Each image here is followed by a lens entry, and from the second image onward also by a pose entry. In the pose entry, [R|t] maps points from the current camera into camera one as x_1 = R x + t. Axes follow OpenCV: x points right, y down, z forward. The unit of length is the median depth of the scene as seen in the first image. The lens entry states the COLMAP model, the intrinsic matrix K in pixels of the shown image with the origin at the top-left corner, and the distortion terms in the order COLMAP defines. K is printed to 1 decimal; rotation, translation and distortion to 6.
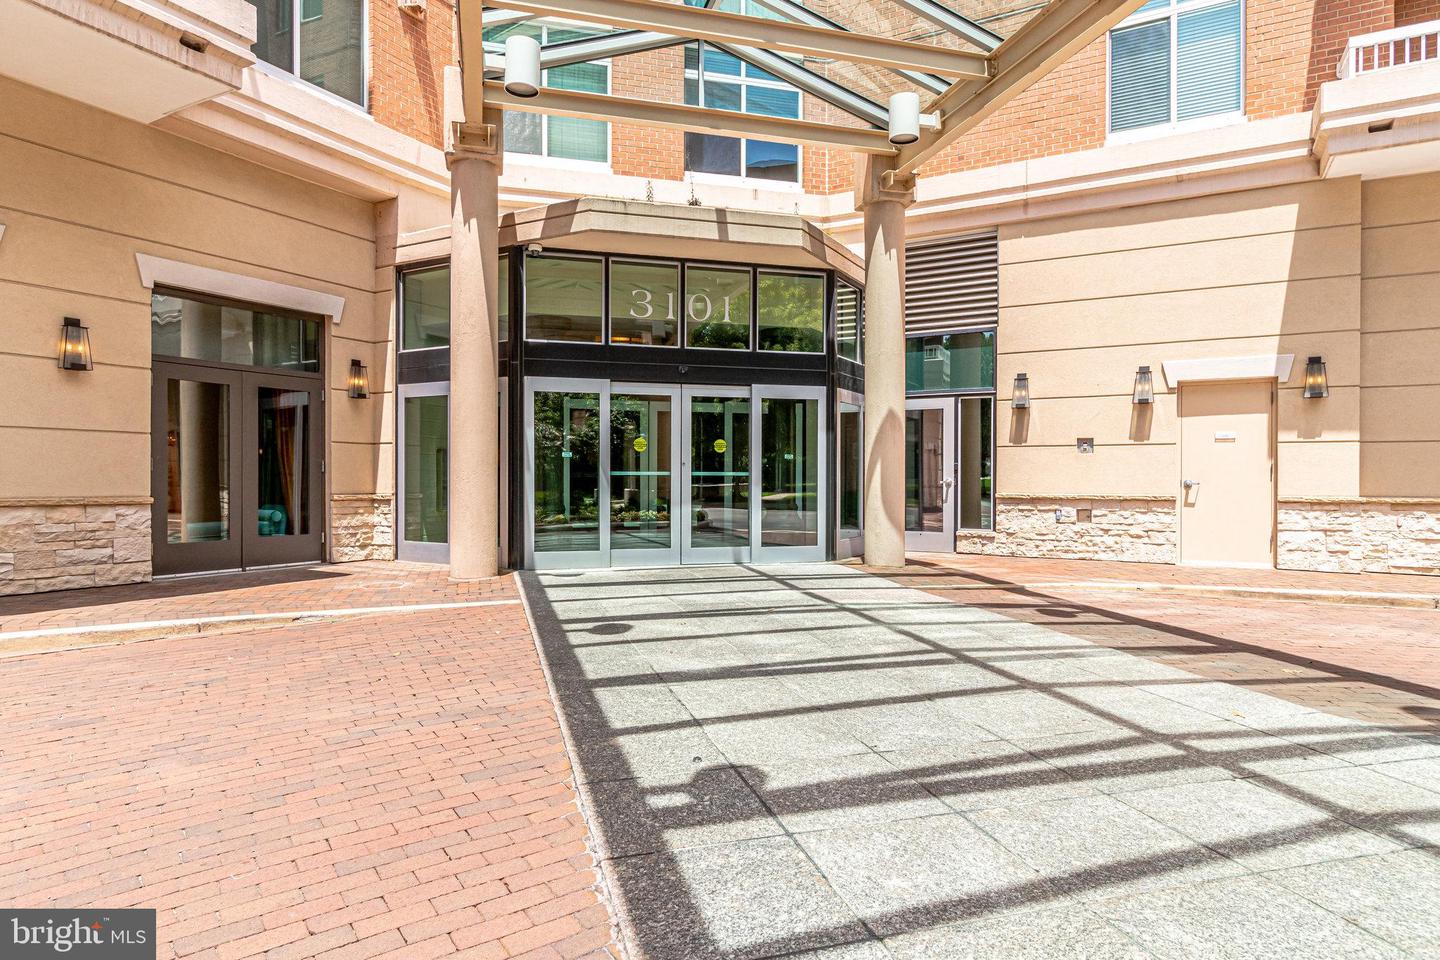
lens RADIAL K [[843.3, 0, 720.0], [0, 843.3, 480.0], [0, 0, 1]] dist [-0.000067, -0.000123]
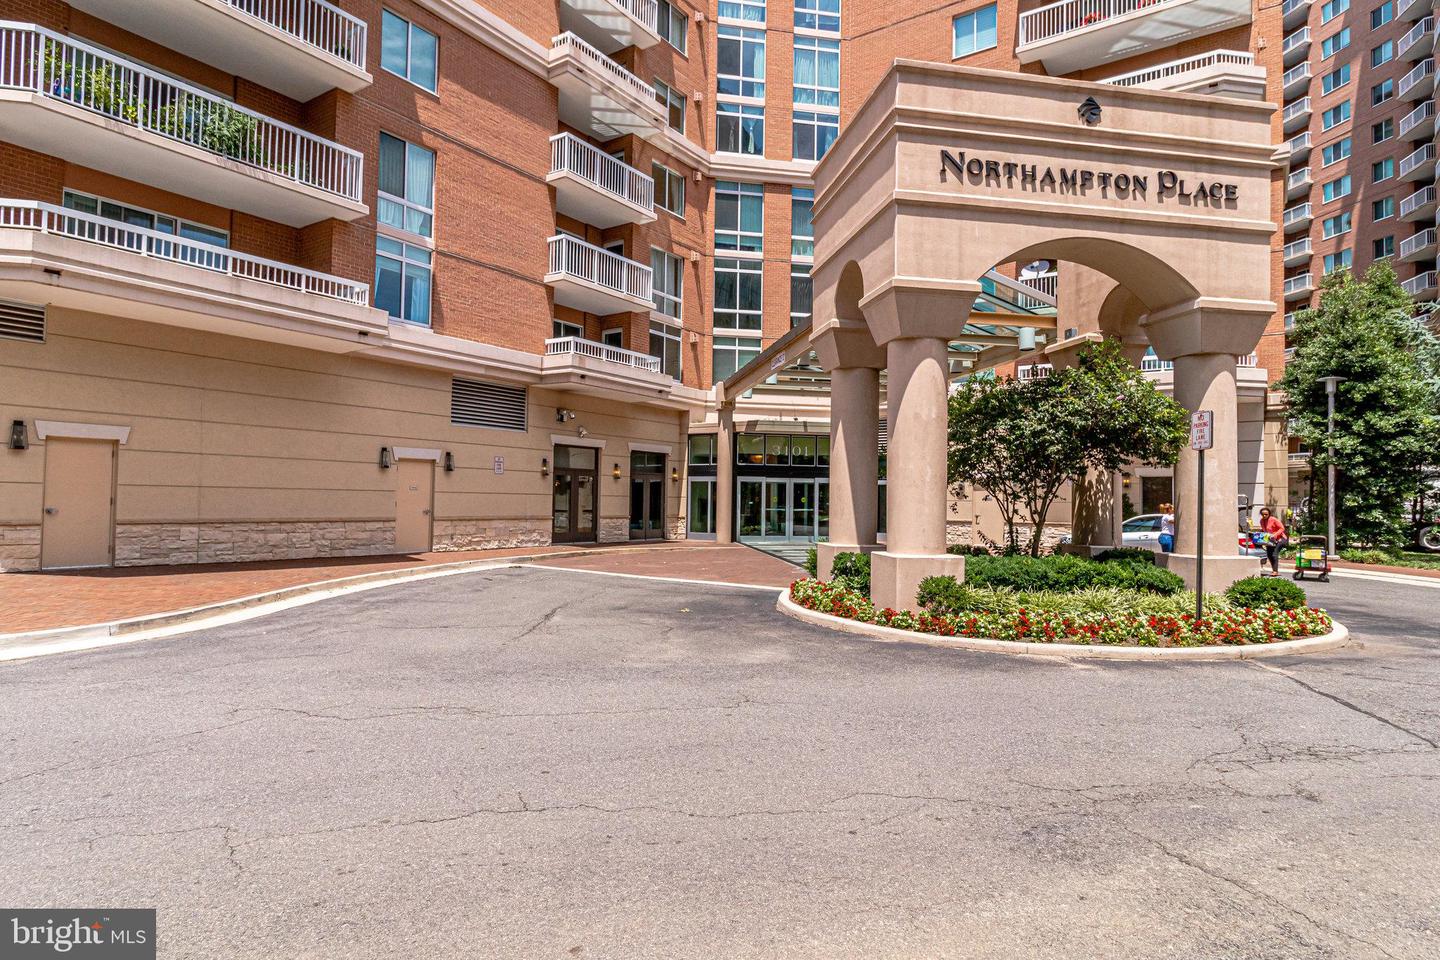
lens RADIAL K [[801.3, 0, 720.0], [0, 801.3, 480.0], [0, 0, 1]] dist [0.002376, 0.000806]
pose [[0.995703, 0.008215, -0.092236, -0.030843], [-0.011015, 0.999493, -0.029890, -0.023619], [0.091943, 0.030778, 0.995288, -1.641795]]
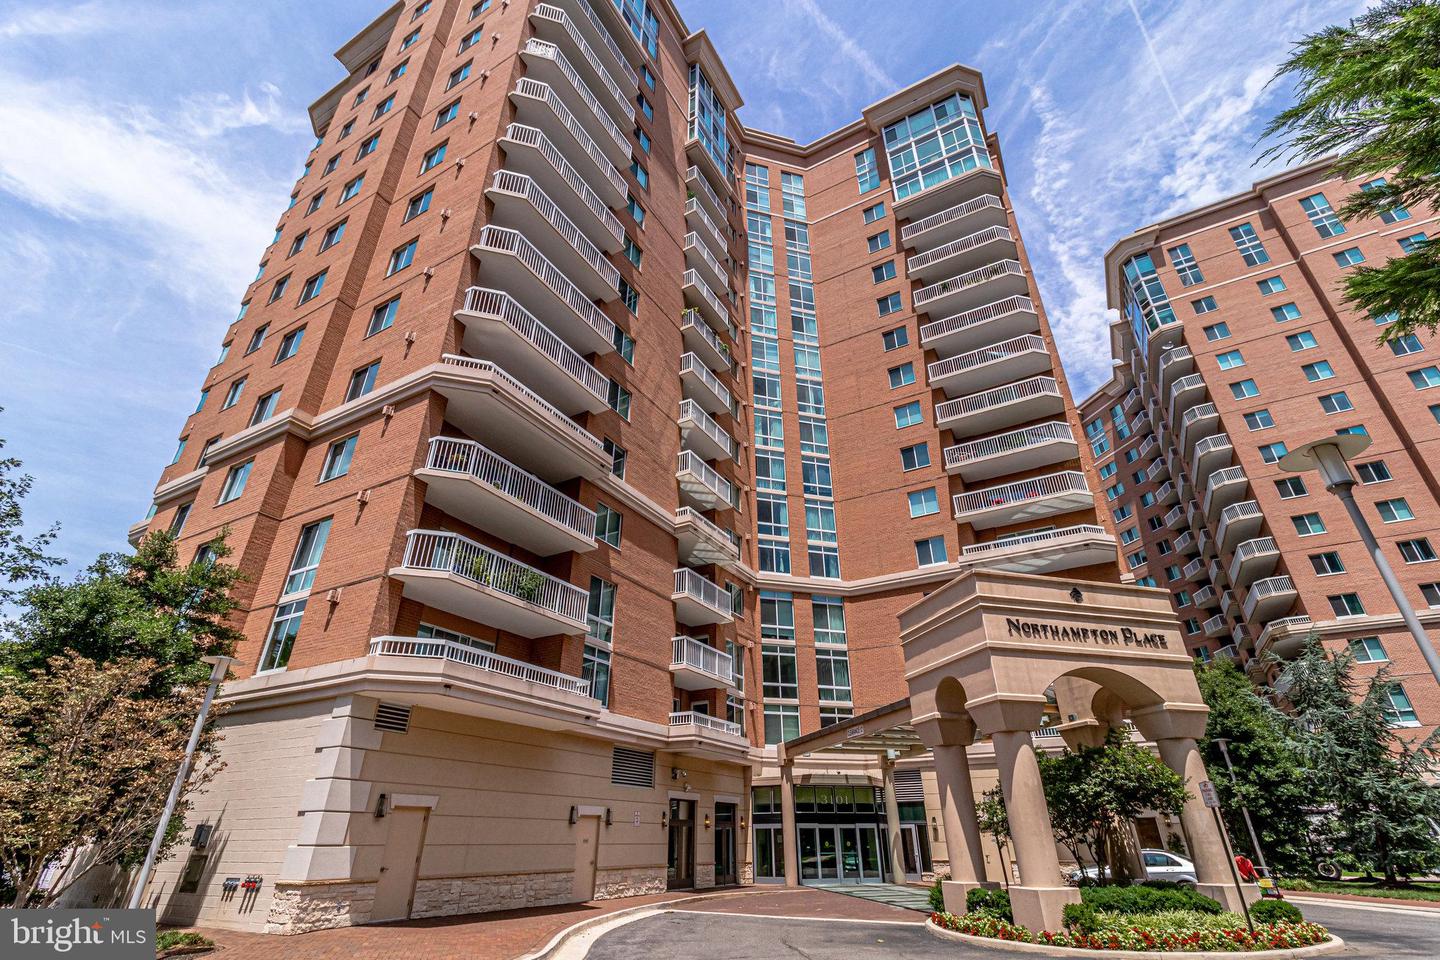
lens RADIAL K [[670.1, 0, 724.2], [0, 670.1, 475.3], [0, 0, 1]] dist [0.003441, 0.000533]
pose [[0.999953, -0.008979, 0.003573, -0.496883], [0.009586, 0.874949, -0.484120, -0.034861], [0.001220, 0.484131, 0.874995, -2.099500]]
